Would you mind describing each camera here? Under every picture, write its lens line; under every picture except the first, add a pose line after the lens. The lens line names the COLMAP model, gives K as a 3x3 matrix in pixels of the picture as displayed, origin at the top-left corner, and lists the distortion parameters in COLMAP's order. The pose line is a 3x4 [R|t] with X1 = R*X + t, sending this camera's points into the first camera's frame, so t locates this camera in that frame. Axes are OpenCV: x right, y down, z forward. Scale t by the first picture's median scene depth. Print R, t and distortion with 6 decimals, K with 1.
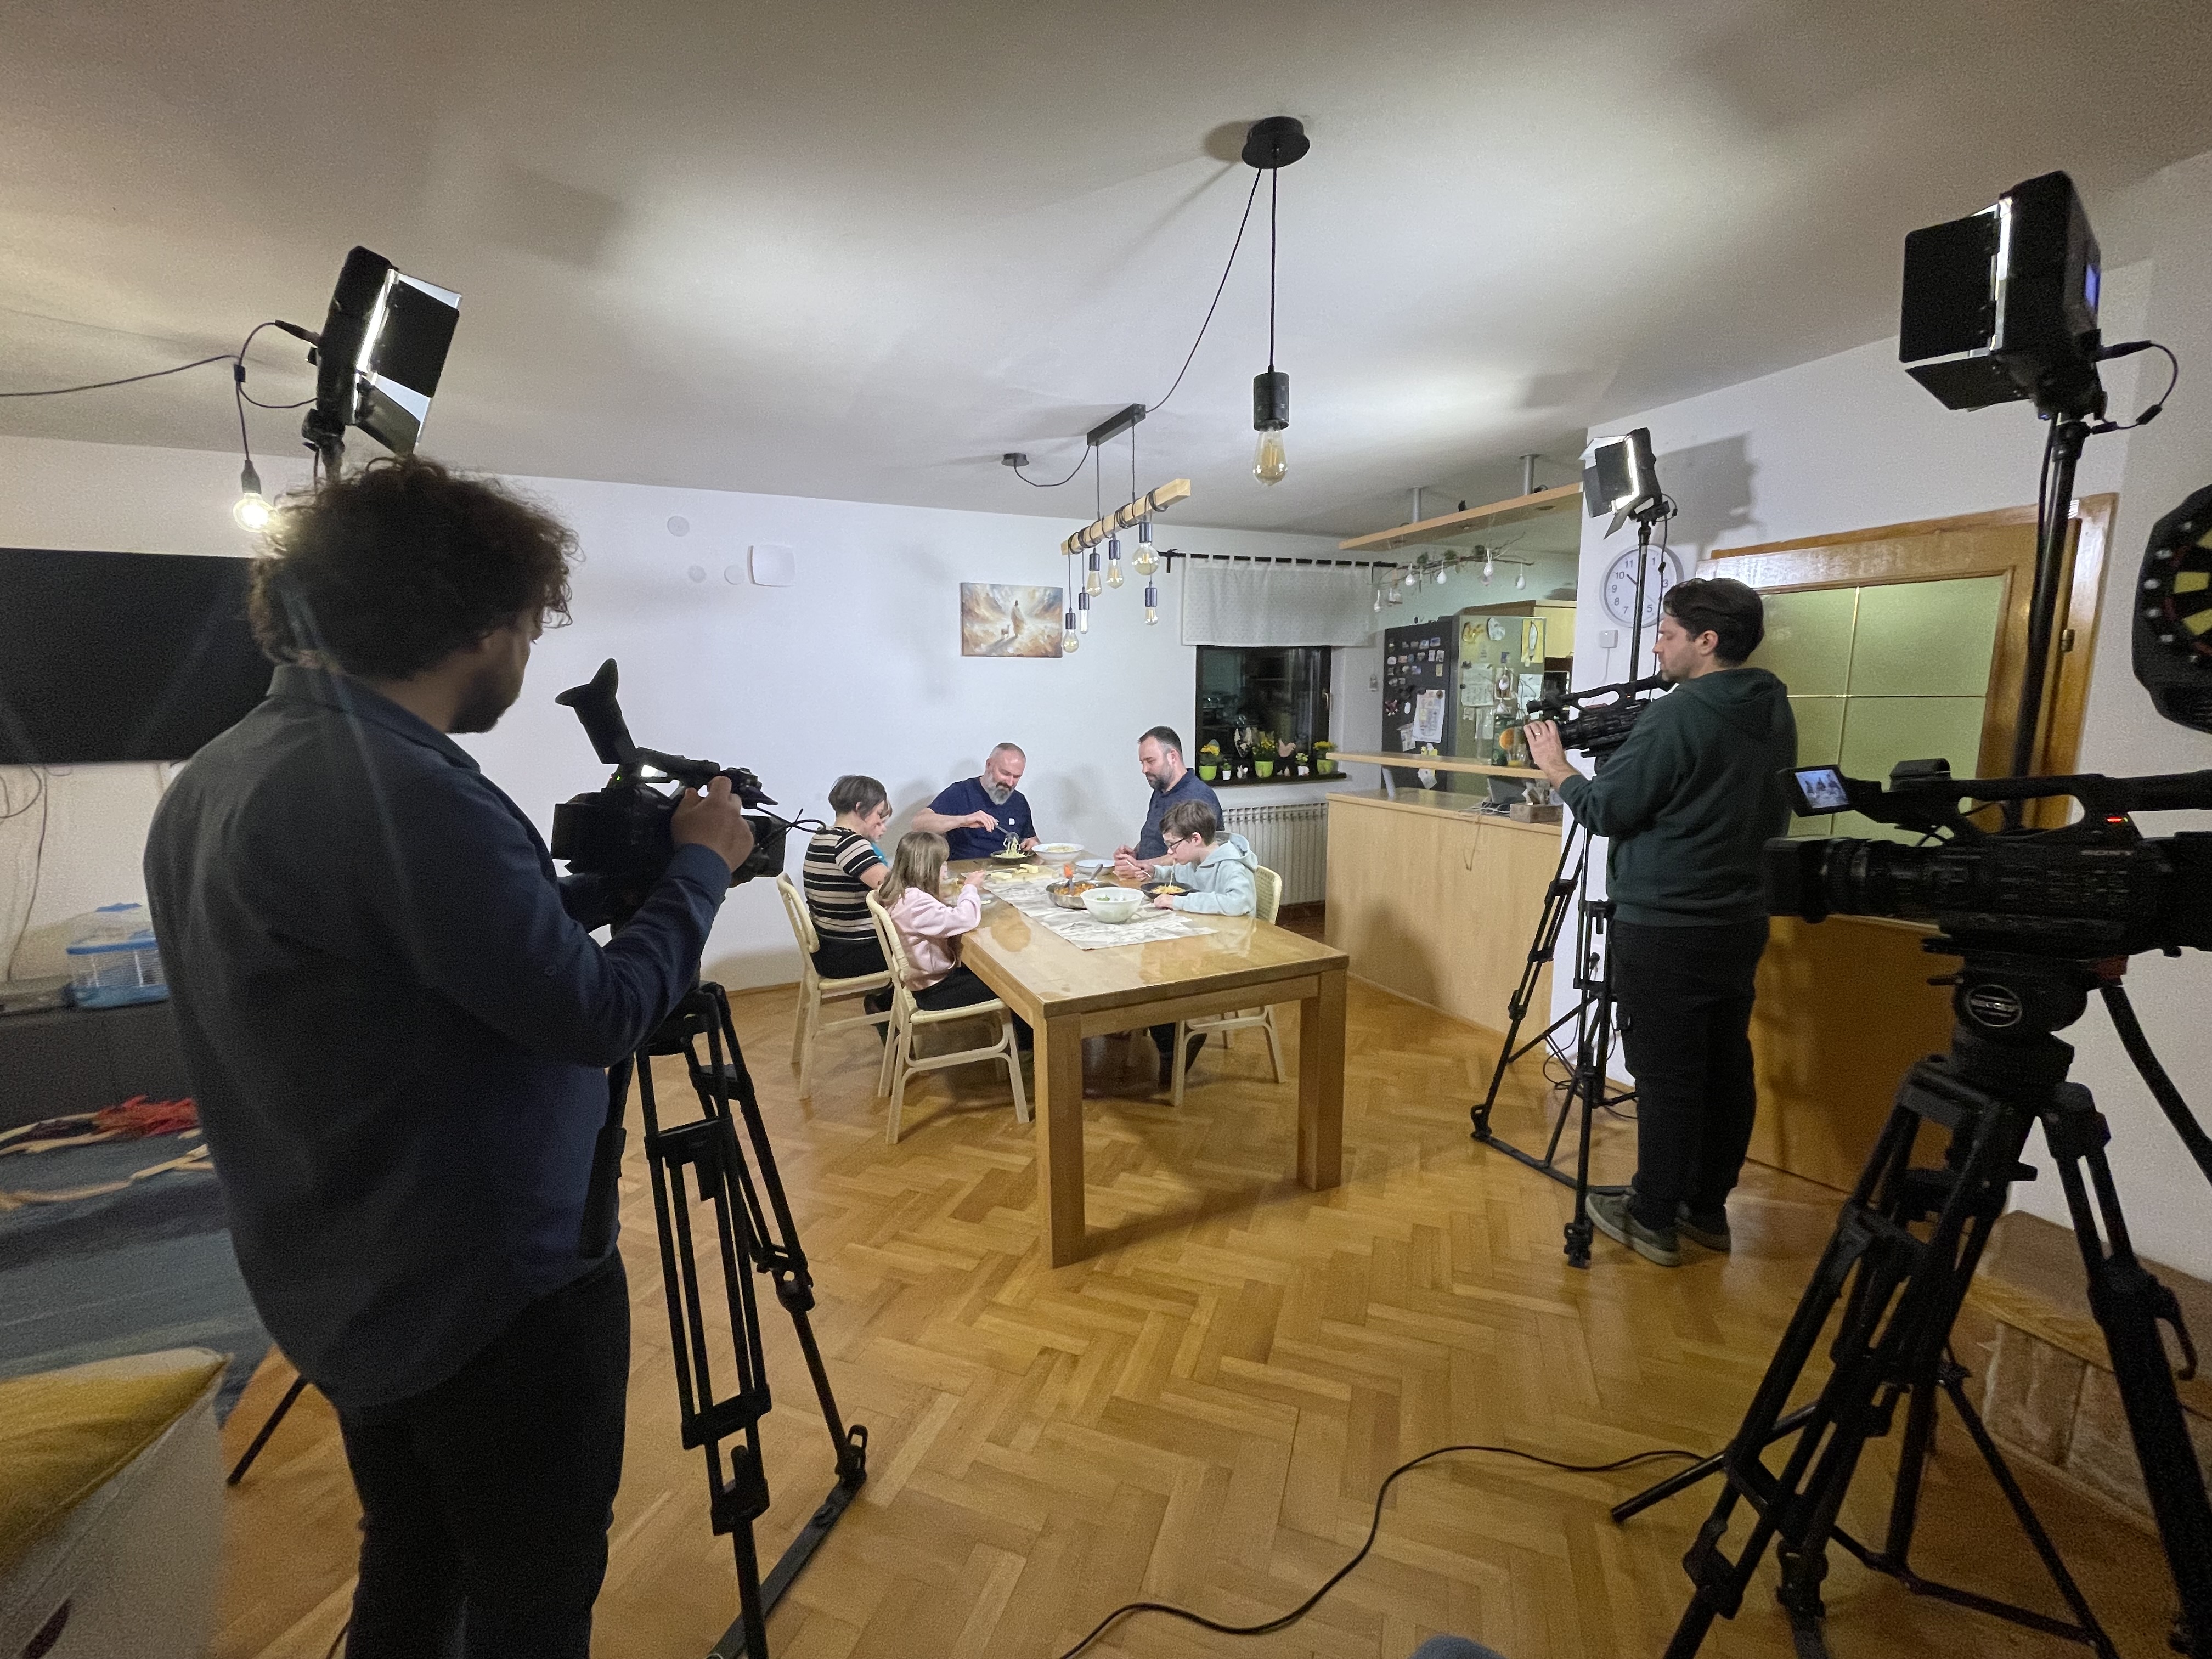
lens RADIAL K [[884.7, 0, 1098.0], [0, 884.7, 835.7], [0, 0, 1]] dist [-0.001825, -0.000031]
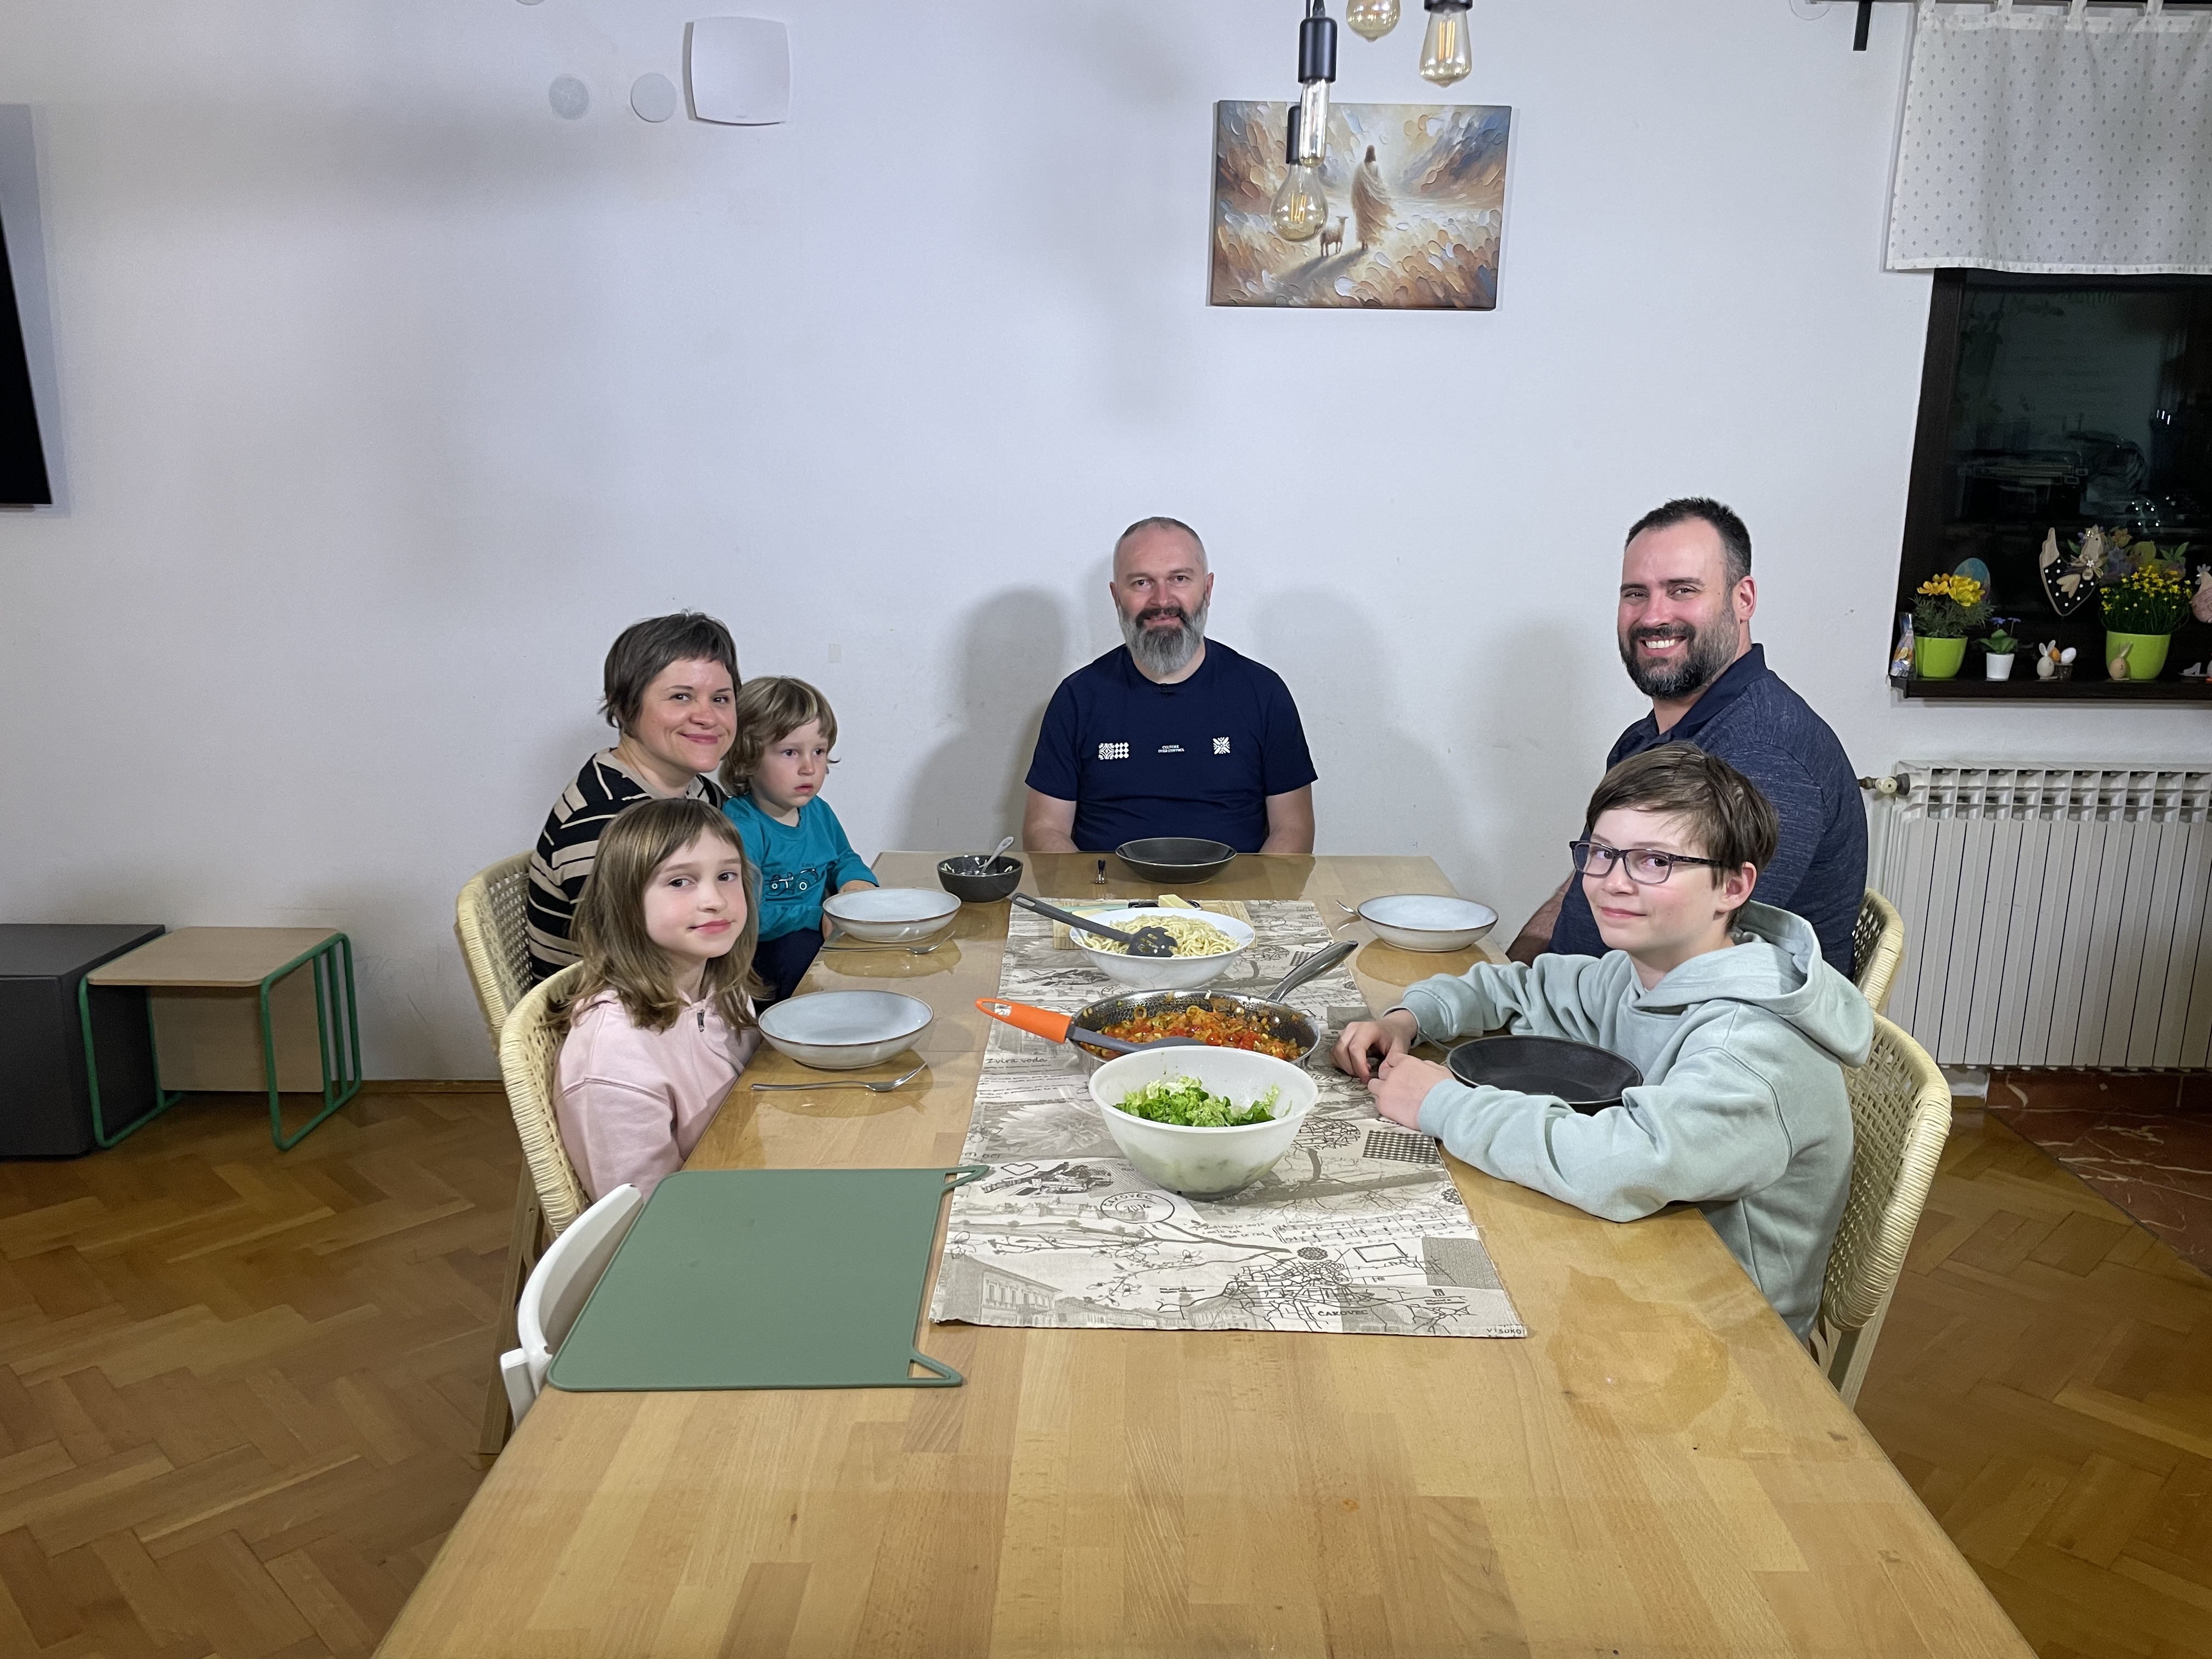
lens RADIAL K [[1700.3, 0, 1112.5], [0, 1700.3, 821.5], [0, 0, 1]] dist [0.029994, -0.038168]
pose [[0.913175, 0.106402, -0.393434, 0.113813], [-0.084178, 0.993746, 0.073372, -0.033276], [0.398780, -0.033883, 0.916420, 0.303079]]
